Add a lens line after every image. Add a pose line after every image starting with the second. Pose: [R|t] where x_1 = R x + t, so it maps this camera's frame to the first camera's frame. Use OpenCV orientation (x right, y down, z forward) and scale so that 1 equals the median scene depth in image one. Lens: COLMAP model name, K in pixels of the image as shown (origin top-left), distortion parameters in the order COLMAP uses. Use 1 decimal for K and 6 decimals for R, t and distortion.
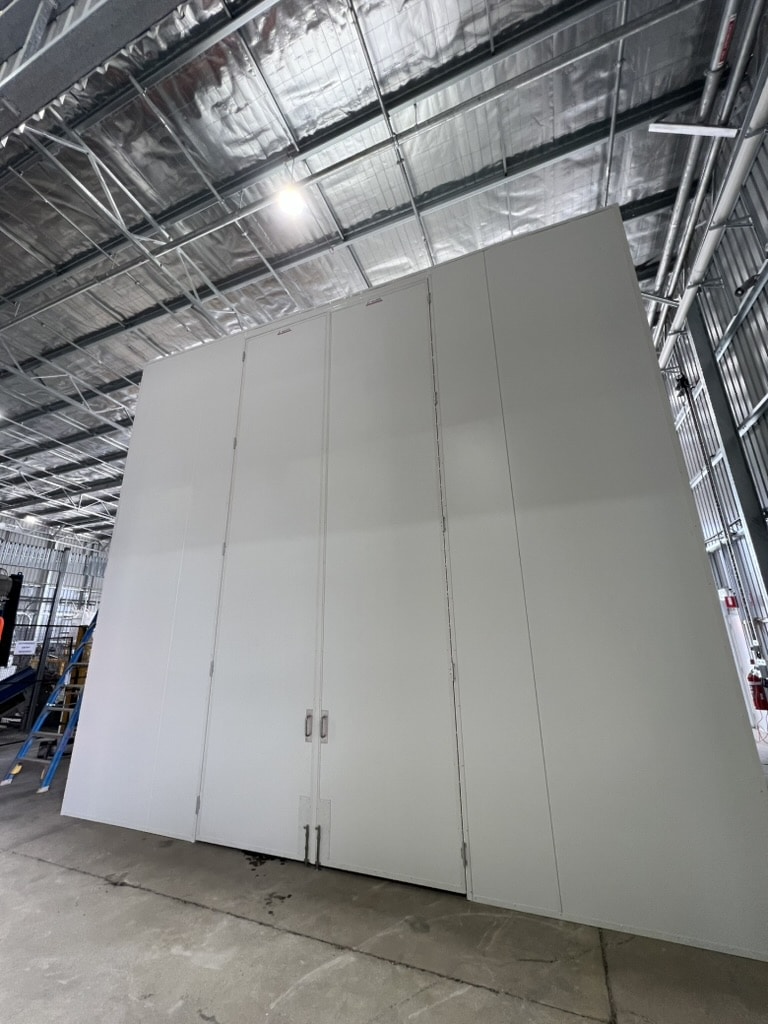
lens RADIAL K [[408.0, 0, 384.0], [0, 408.0, 512.0], [0, 0, 1]] dist [0.001309, 0.000187]
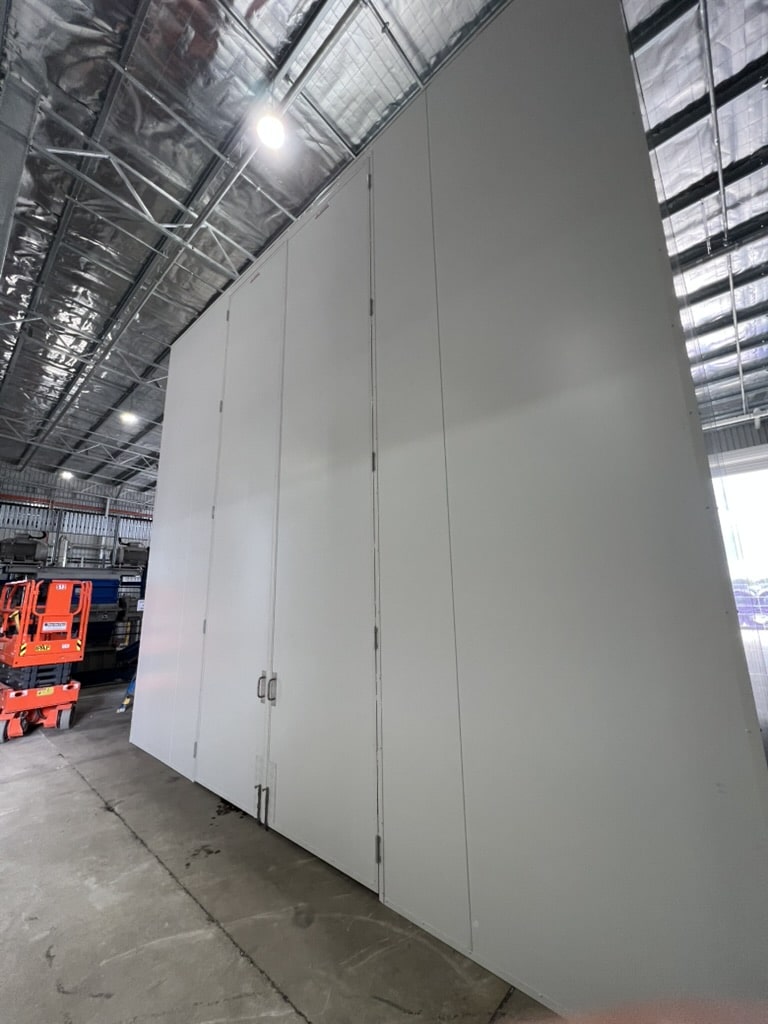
lens RADIAL K [[408.0, 0, 384.0], [0, 408.0, 512.0], [0, 0, 1]] dist [0.001309, 0.000187]
pose [[0.938033, -0.072876, -0.338795, 0.502168], [0.104084, 0.991748, 0.074853, 0.083856], [0.330545, -0.105477, 0.937878, 0.269556]]
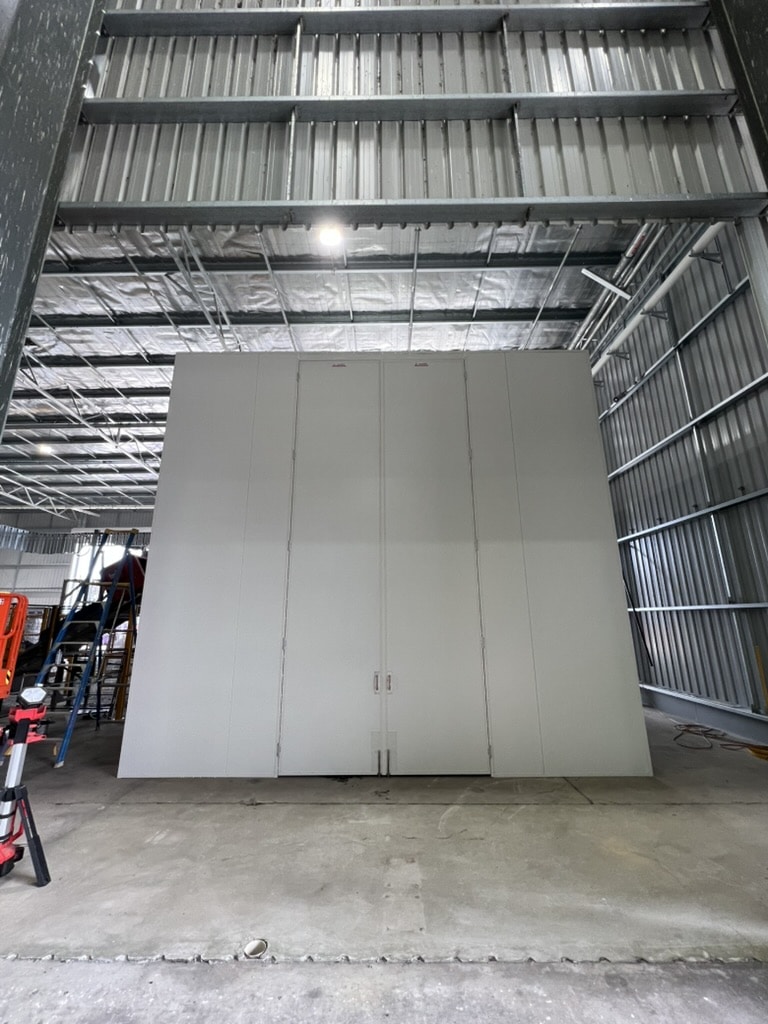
lens RADIAL K [[411.4, 0, 384.0], [0, 411.4, 512.0], [0, 0, 1]] dist [0.001588, 0.000219]
pose [[0.930814, 0.102579, 0.350803, -0.812668], [-0.117473, 0.992846, 0.021383, -0.095357], [-0.346099, -0.061114, 0.936205, -0.315877]]
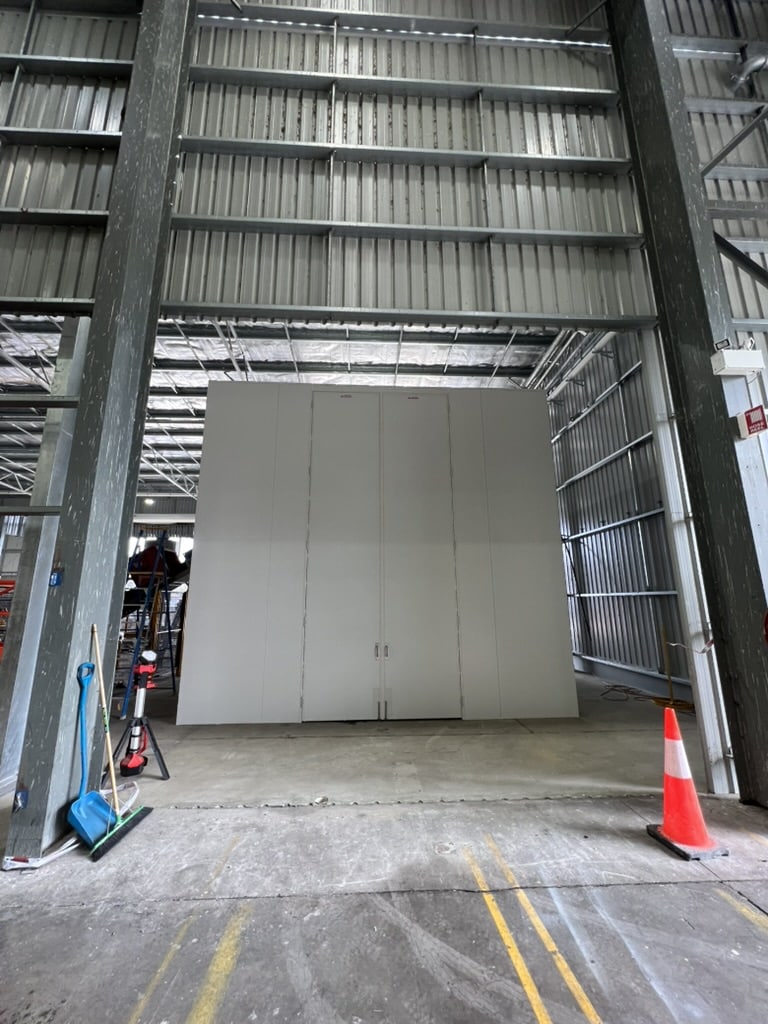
lens RADIAL K [[409.9, 0, 384.3], [0, 409.9, 511.6], [0, 0, 1]] dist [0.002635, 0.000138]
pose [[0.906587, 0.102696, 0.409333, -1.098470], [-0.134921, 0.989566, 0.050555, -0.209611], [-0.399870, -0.101060, 0.910983, -0.682786]]
